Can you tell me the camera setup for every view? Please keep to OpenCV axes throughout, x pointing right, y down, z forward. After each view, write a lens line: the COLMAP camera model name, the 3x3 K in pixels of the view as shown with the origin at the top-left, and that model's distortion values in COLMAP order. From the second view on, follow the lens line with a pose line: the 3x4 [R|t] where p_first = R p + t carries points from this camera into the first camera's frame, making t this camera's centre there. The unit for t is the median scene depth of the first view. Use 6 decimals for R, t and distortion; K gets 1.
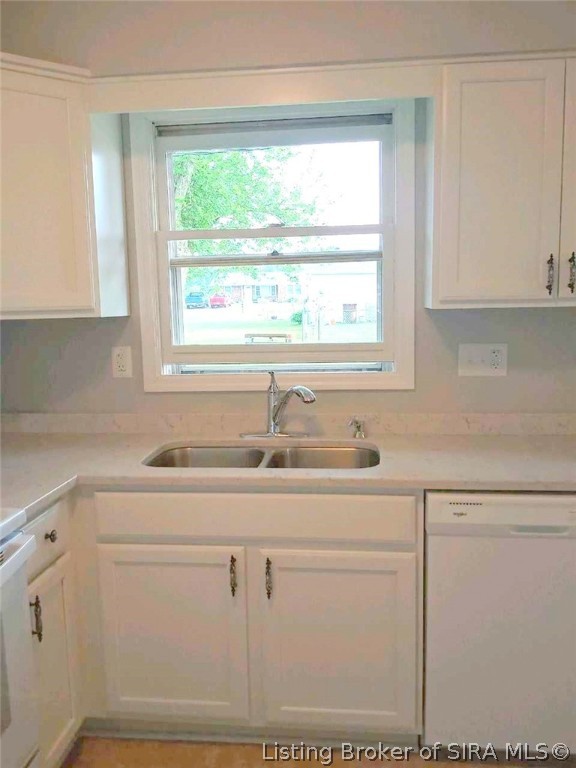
lens RADIAL K [[605.7, 0, 274.2], [0, 605.7, 379.7], [0, 0, 1]] dist [0.039677, -0.112971]
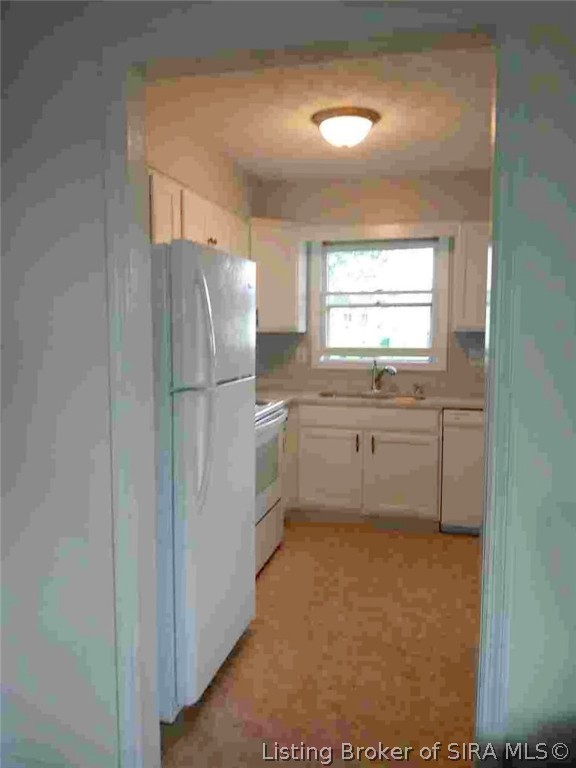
lens RADIAL K [[495.8, 0, 288.0], [0, 495.8, 384.0], [0, 0, 1]] dist [0.000832, -0.000158]
pose [[0.987641, 0.033240, -0.153166, -0.036001], [-0.035853, 0.999254, -0.014325, 0.102975], [0.152576, 0.019640, 0.988097, -0.711975]]
